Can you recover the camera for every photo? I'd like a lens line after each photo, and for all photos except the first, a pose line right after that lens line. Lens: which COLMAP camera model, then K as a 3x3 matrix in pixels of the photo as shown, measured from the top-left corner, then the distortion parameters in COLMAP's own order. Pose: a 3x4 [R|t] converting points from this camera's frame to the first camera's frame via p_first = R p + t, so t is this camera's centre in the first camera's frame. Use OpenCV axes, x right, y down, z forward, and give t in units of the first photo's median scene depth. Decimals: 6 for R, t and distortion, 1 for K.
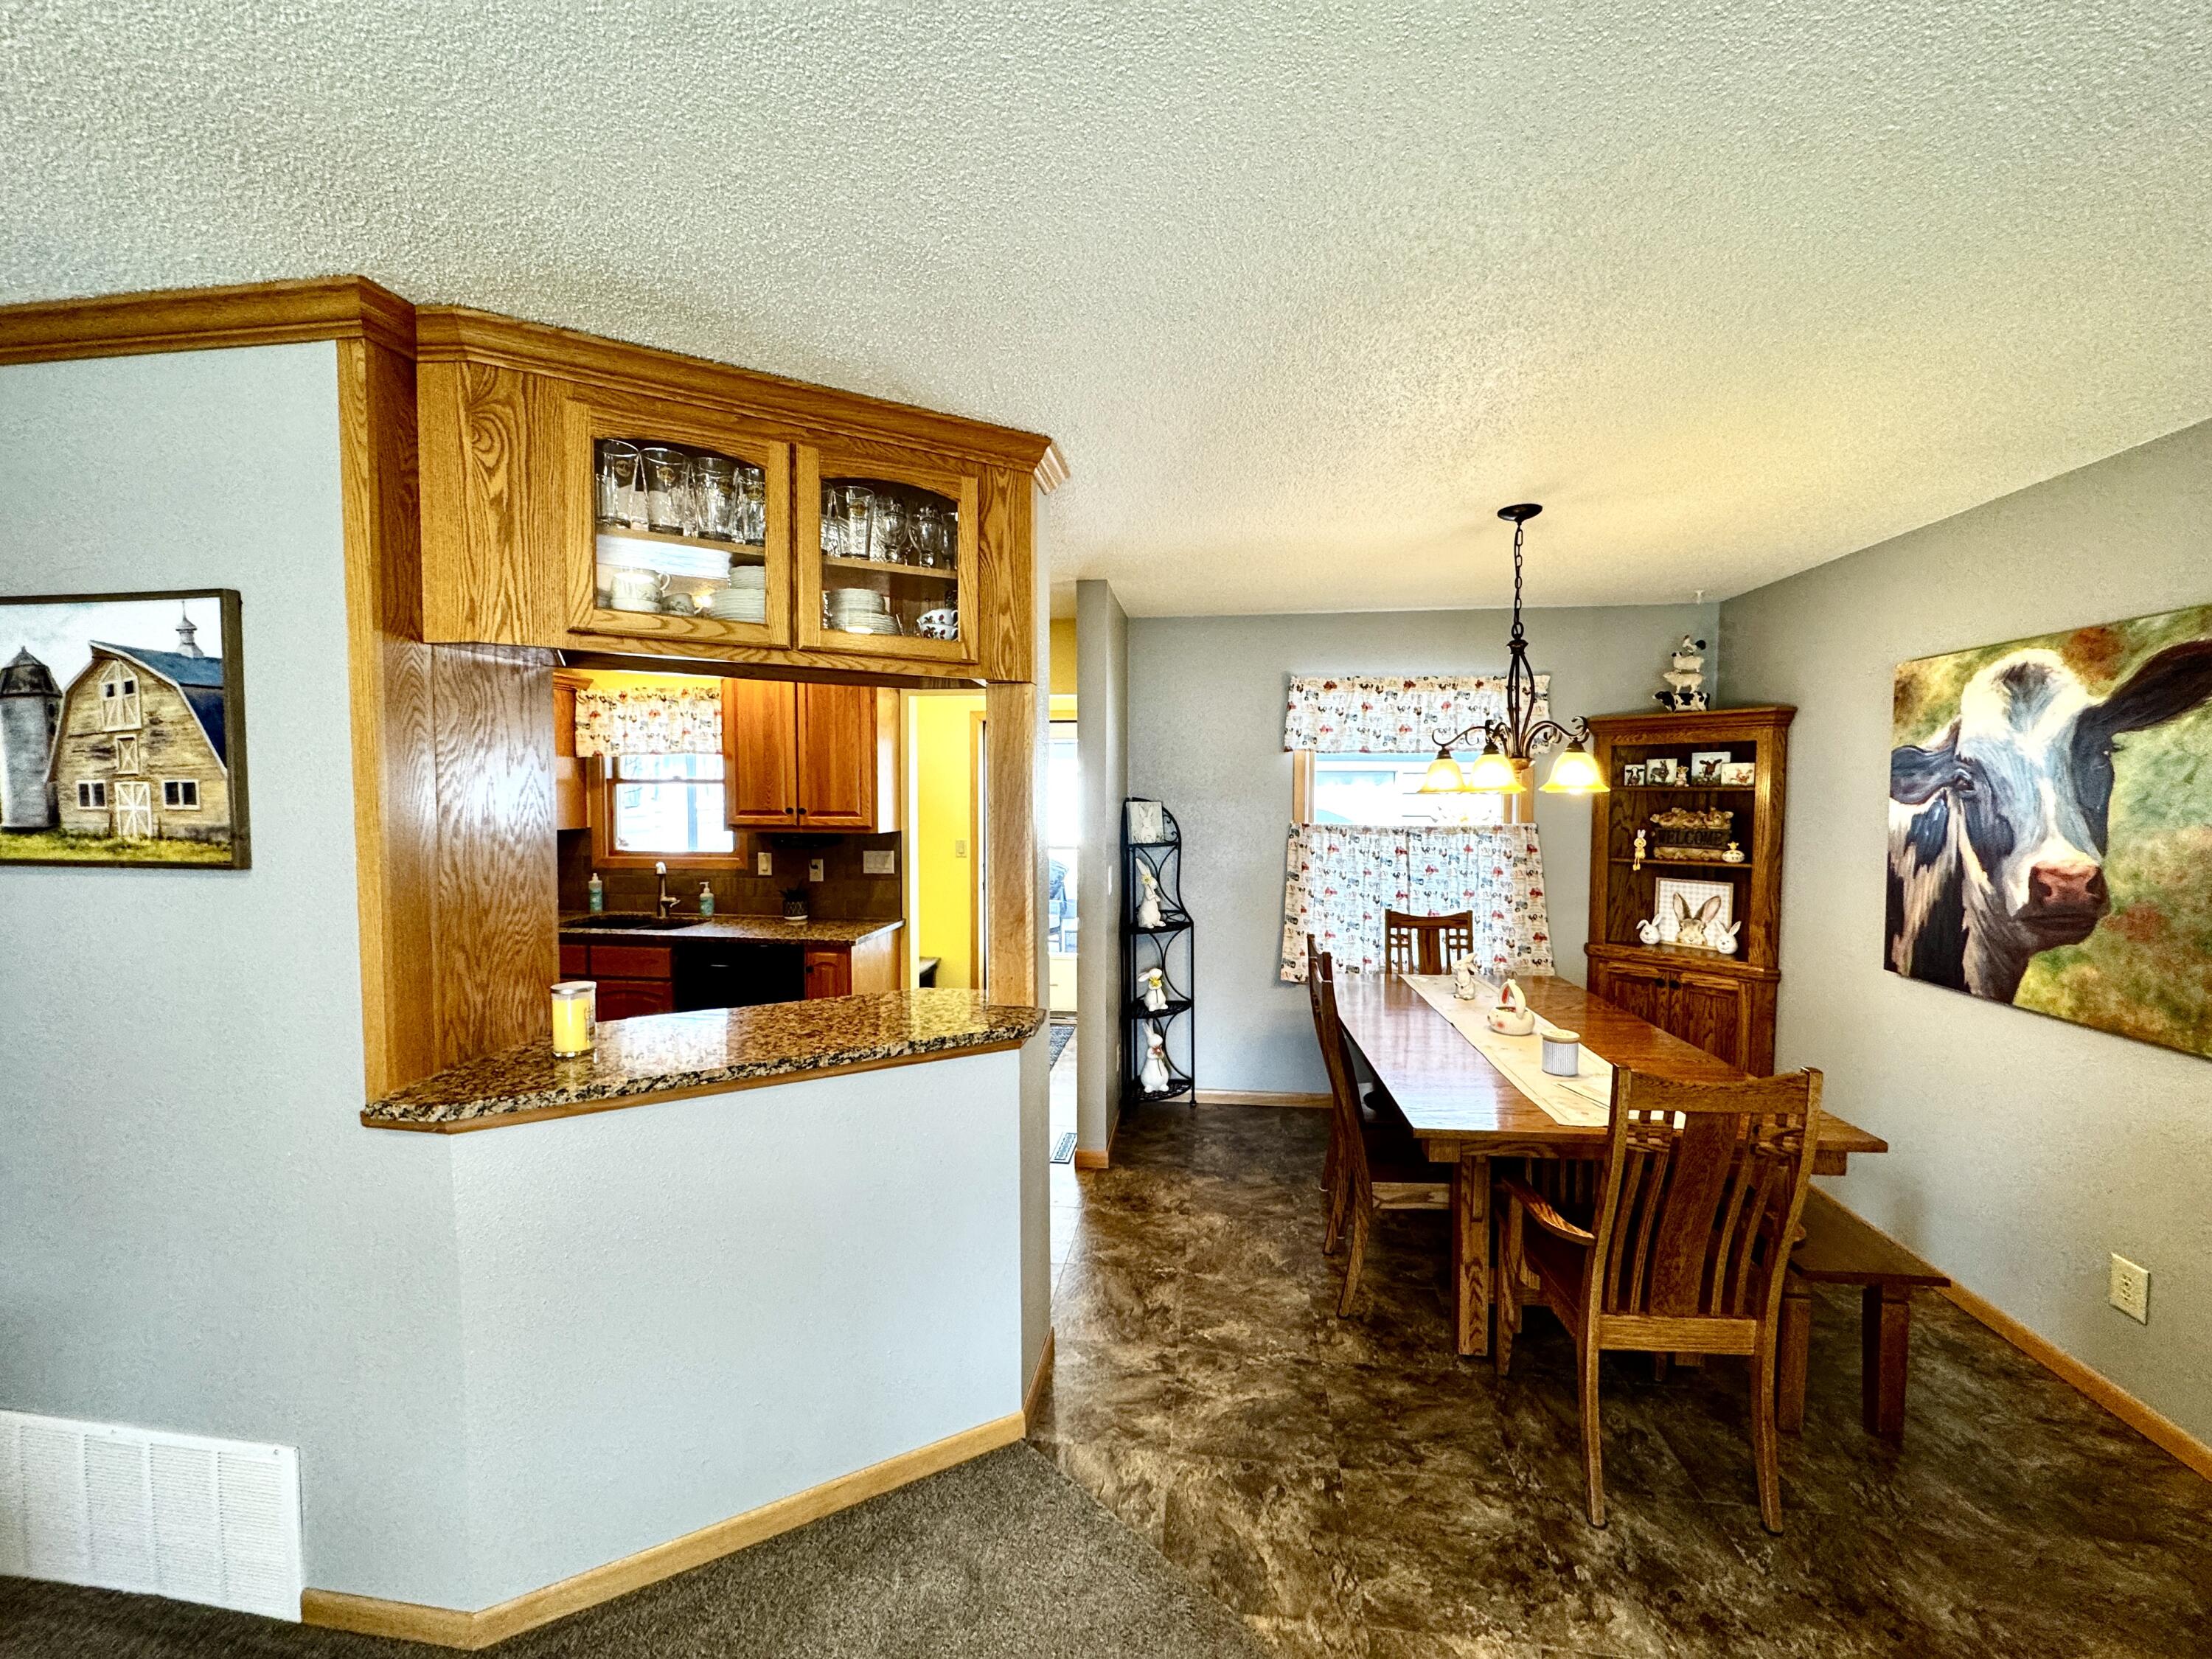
lens RADIAL K [[879.0, 0, 1107.6], [0, 879.0, 829.5], [0, 0, 1]] dist [-0.002740, 0.000424]
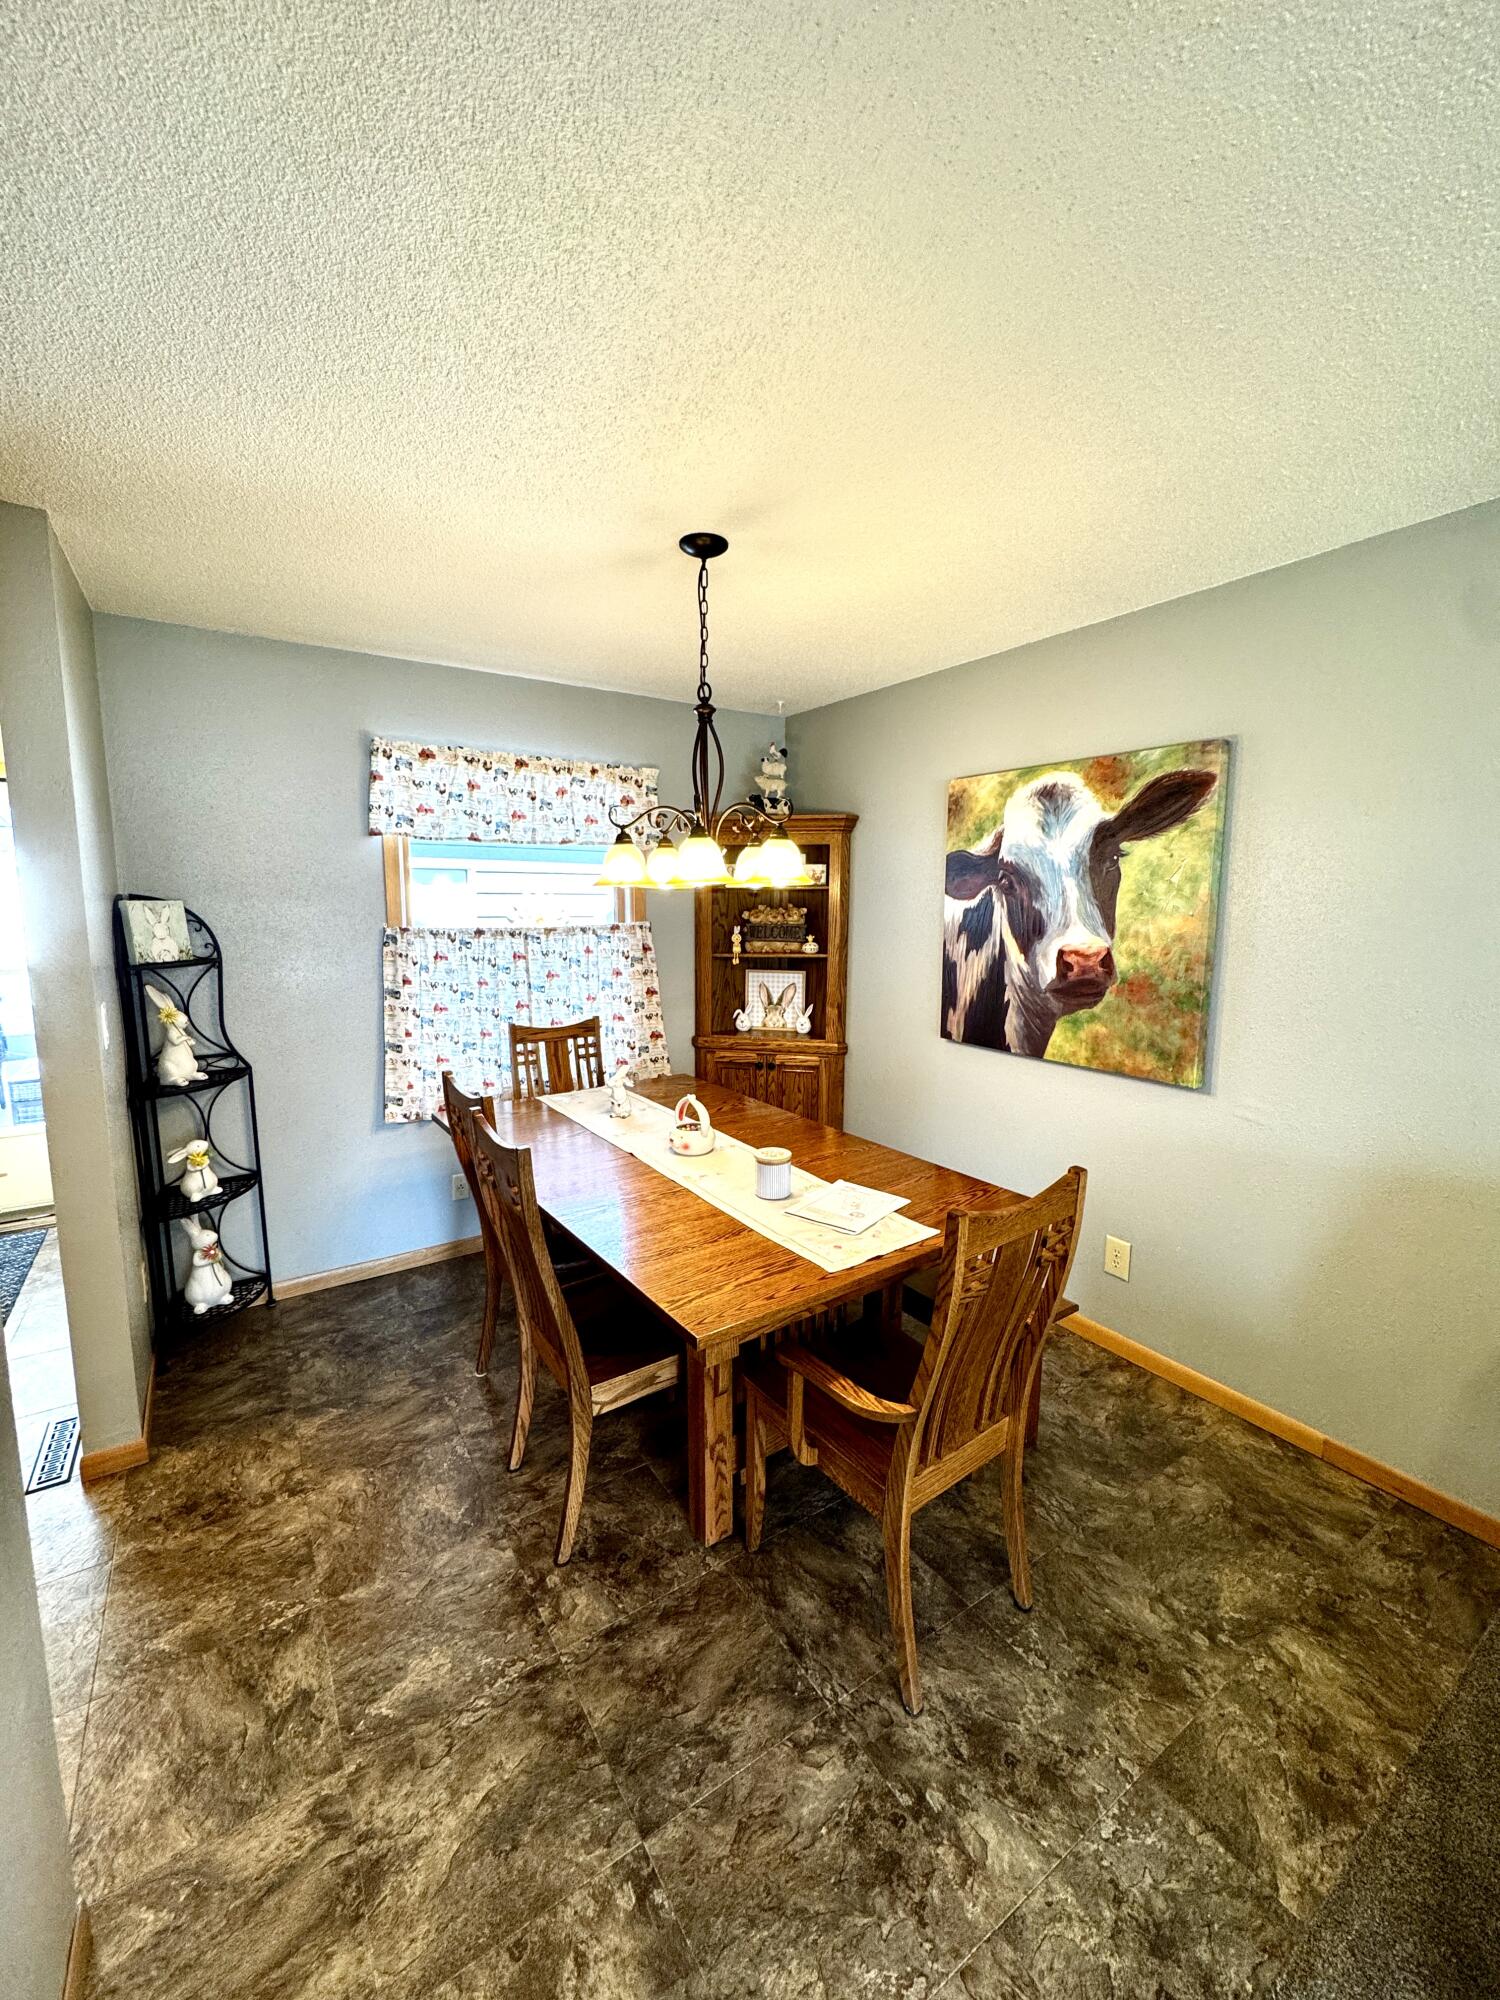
lens RADIAL K [[794.7, 0, 751.1], [0, 794.7, 1001.5], [0, 0, 1]] dist [-0.002740, 0.000424]
pose [[0.755178, -0.083584, 0.650169, -0.015202], [0.024641, 0.994756, 0.099263, -0.004046], [-0.655057, -0.058941, 0.753277, 0.270747]]
